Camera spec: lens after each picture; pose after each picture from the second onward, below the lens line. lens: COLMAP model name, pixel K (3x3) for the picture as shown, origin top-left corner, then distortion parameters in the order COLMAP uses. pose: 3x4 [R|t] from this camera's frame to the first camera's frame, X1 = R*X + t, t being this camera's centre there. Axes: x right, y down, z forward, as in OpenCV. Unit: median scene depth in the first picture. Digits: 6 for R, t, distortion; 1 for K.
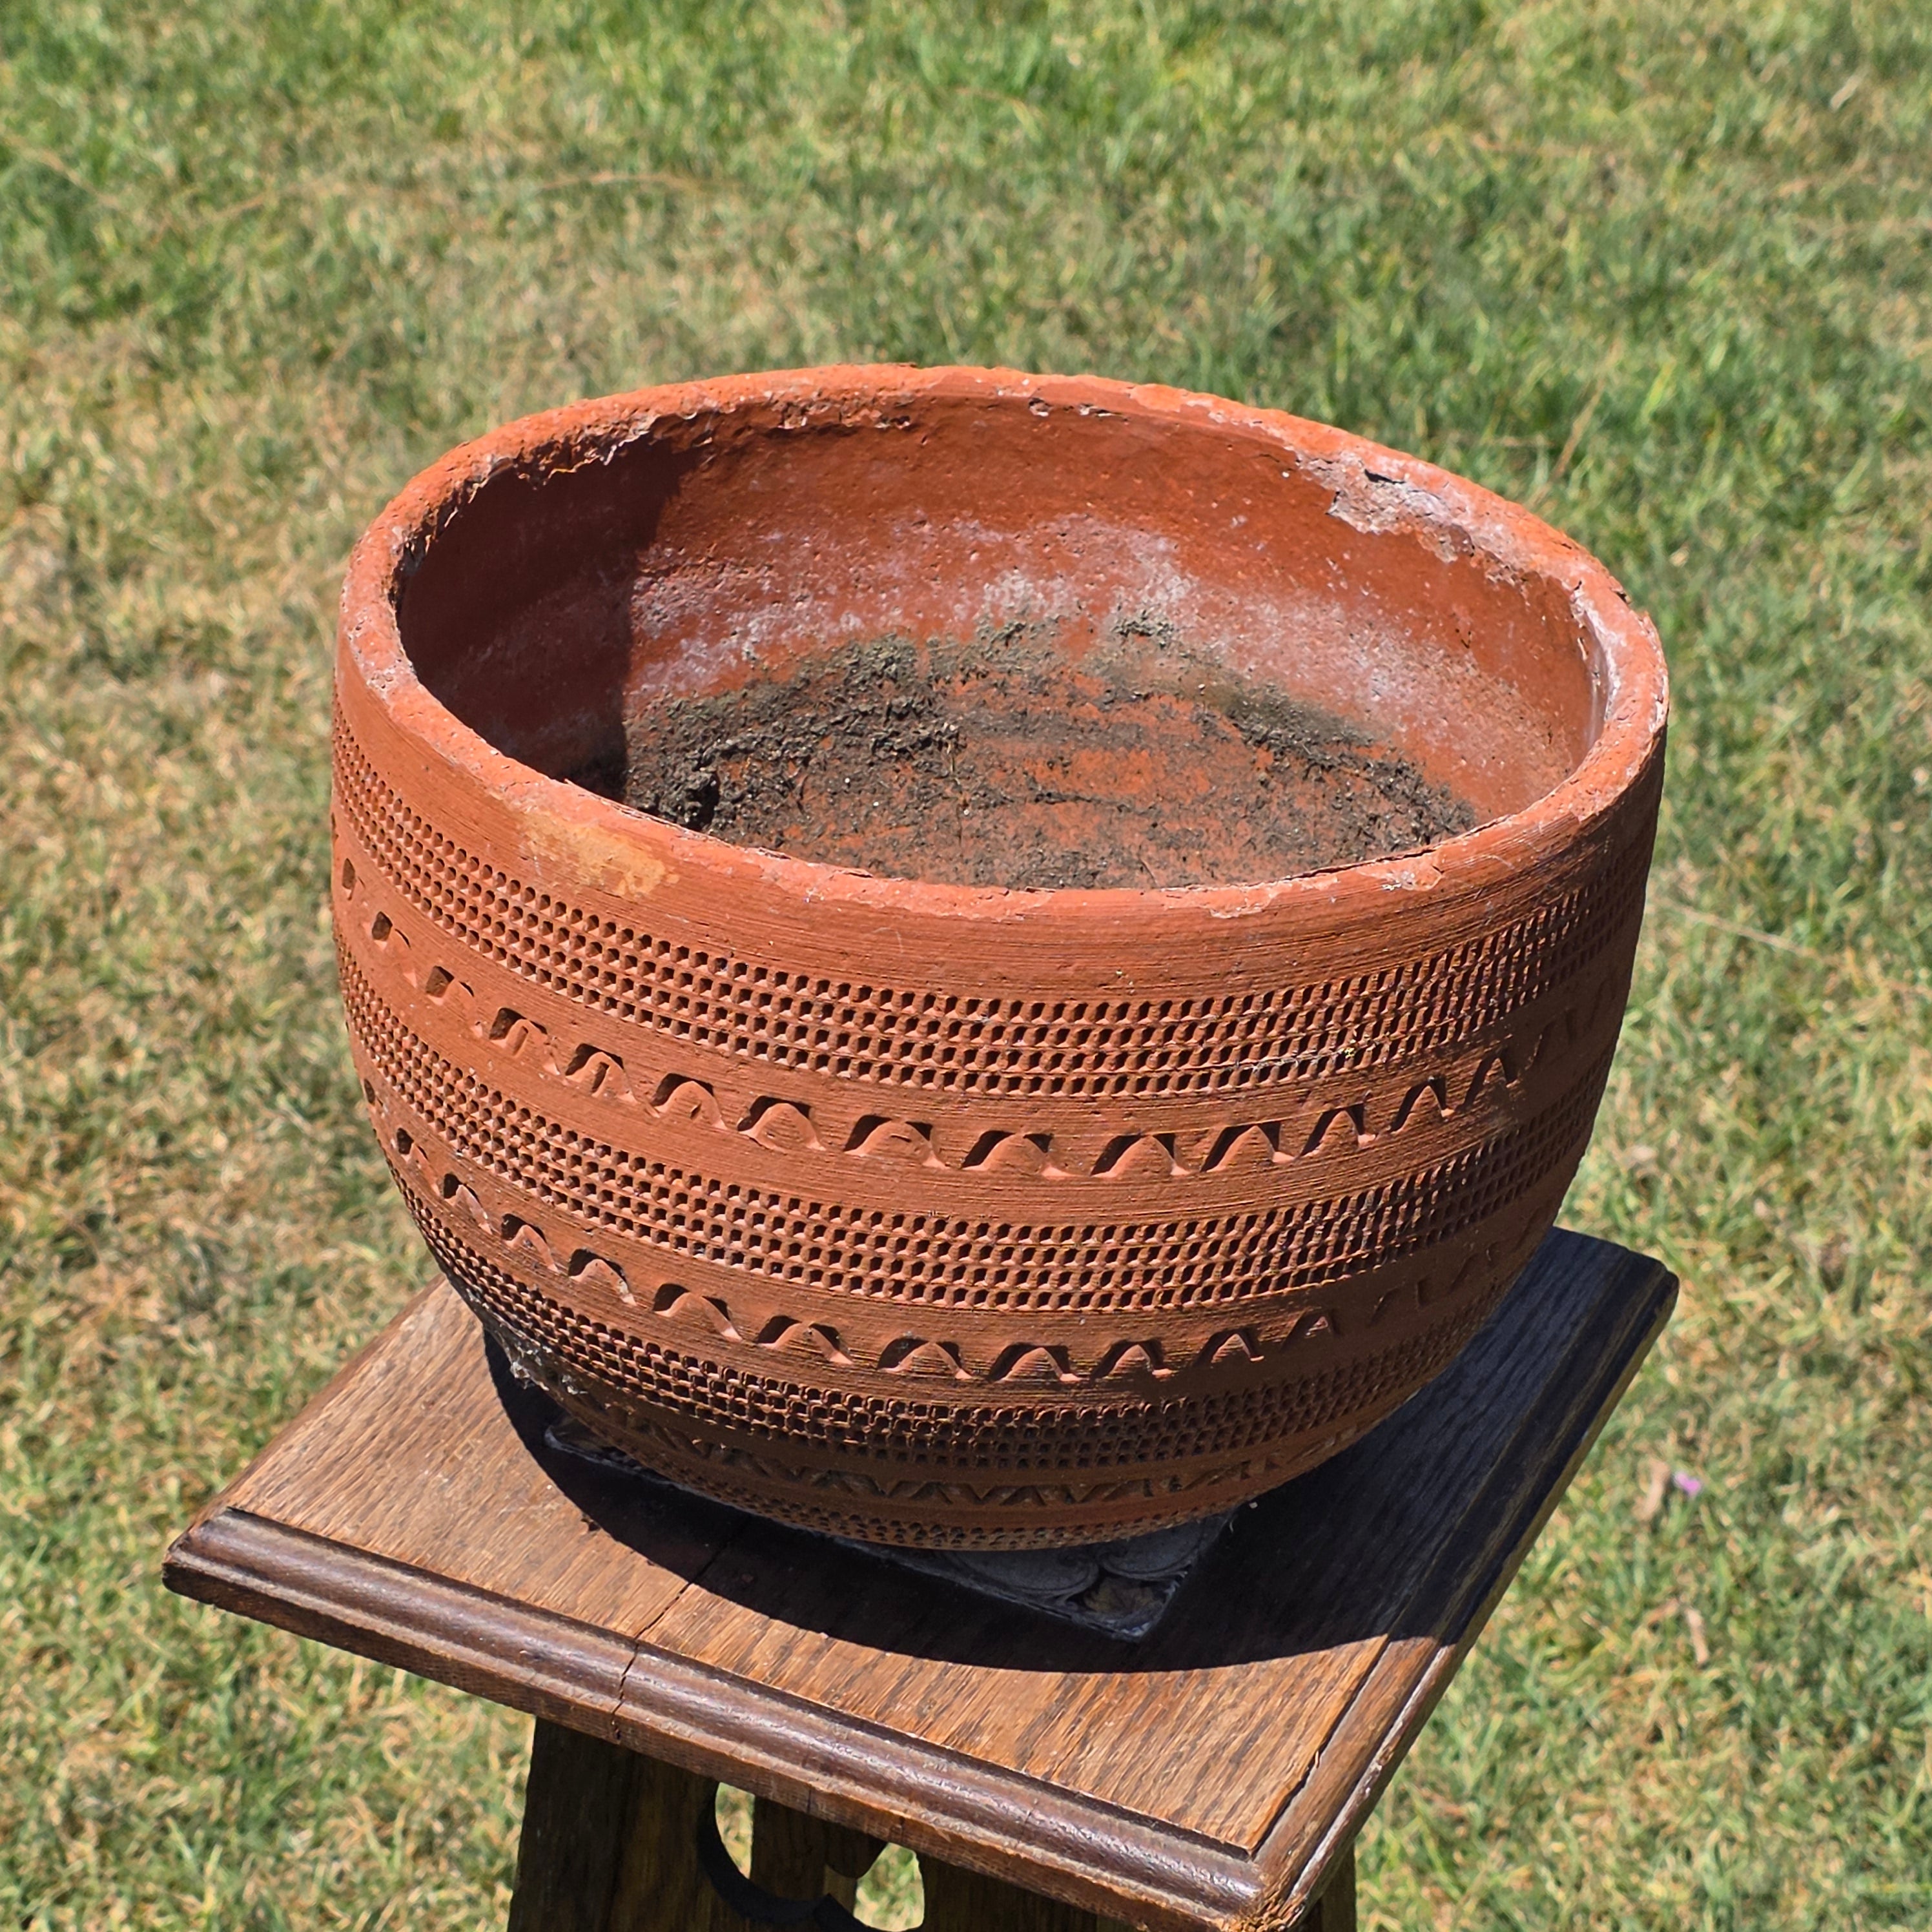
lens RADIAL K [[4816.3, 0, 896.6], [0, 4816.3, 1055.2], [0, 0, 1]] dist [0.220667, -1.194707]
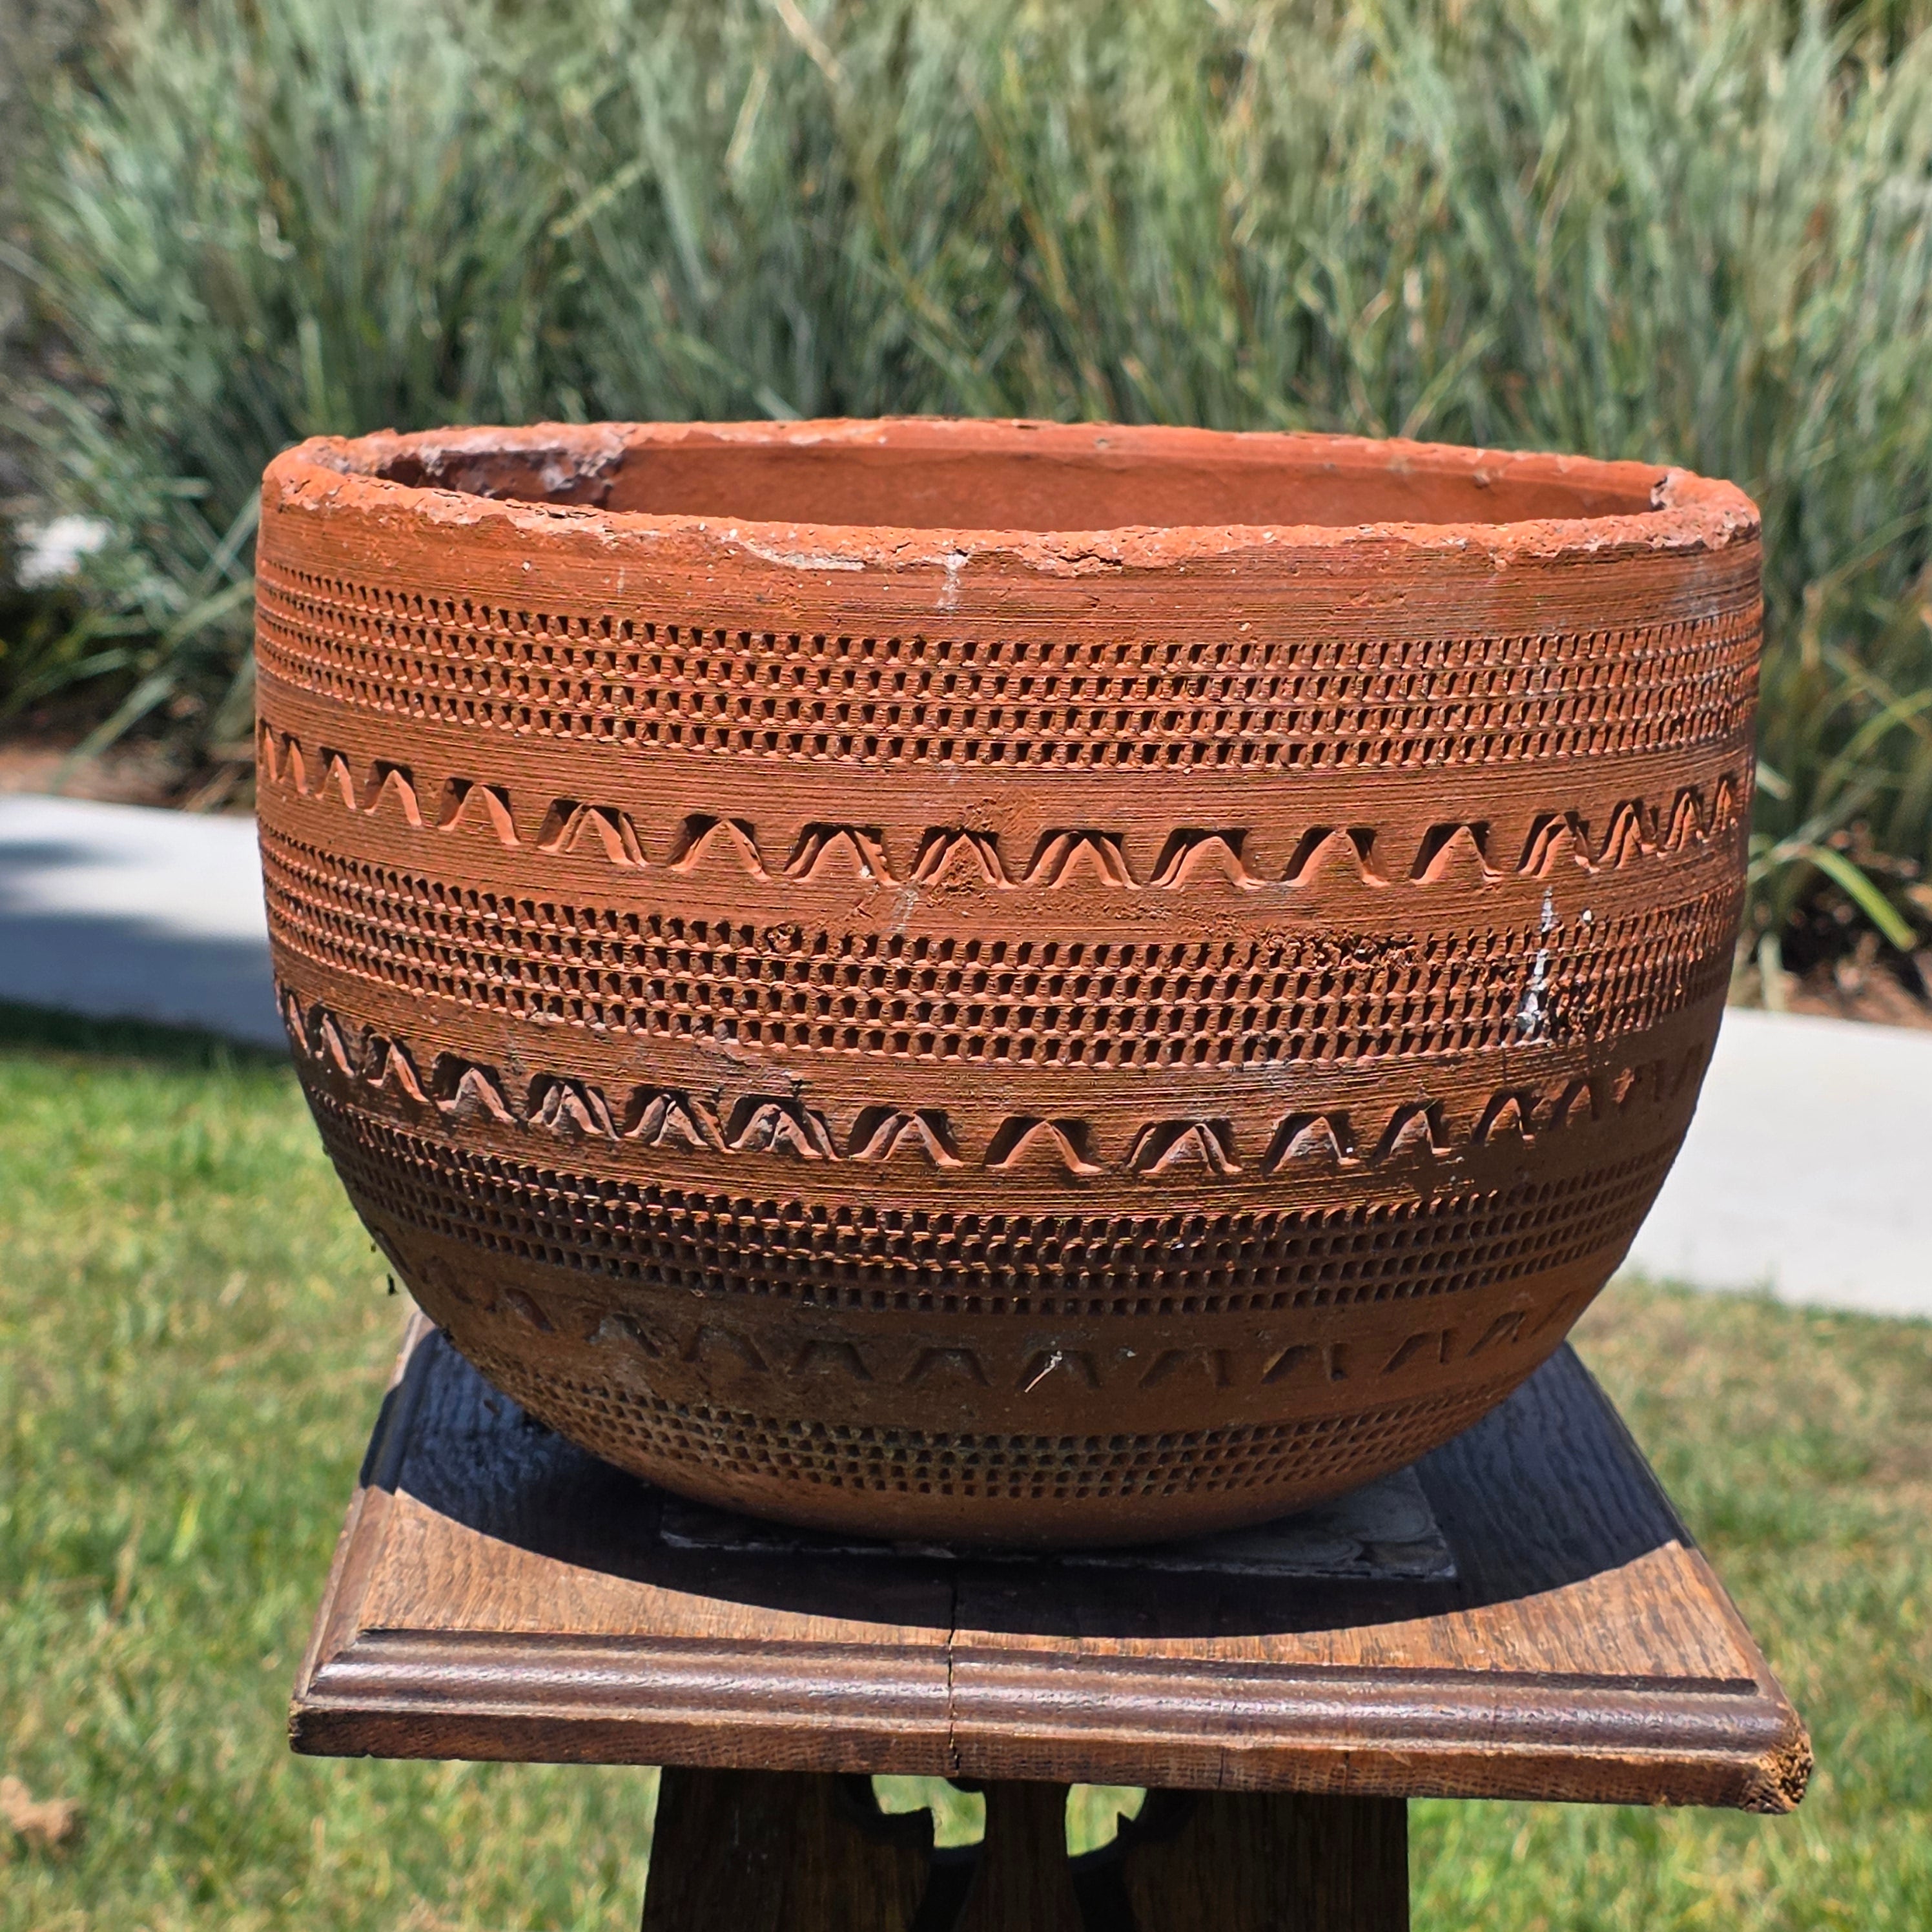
lens RADIAL K [[4819.8, 0, 966.0], [0, 4819.8, 966.0], [0, 0, 1]] dist [0.199403, -1.102472]
pose [[0.893773, -0.078790, 0.441544, -0.433262], [0.225008, 0.930373, -0.289444, 0.269969], [-0.387995, 0.358048, 0.849271, 0.283850]]
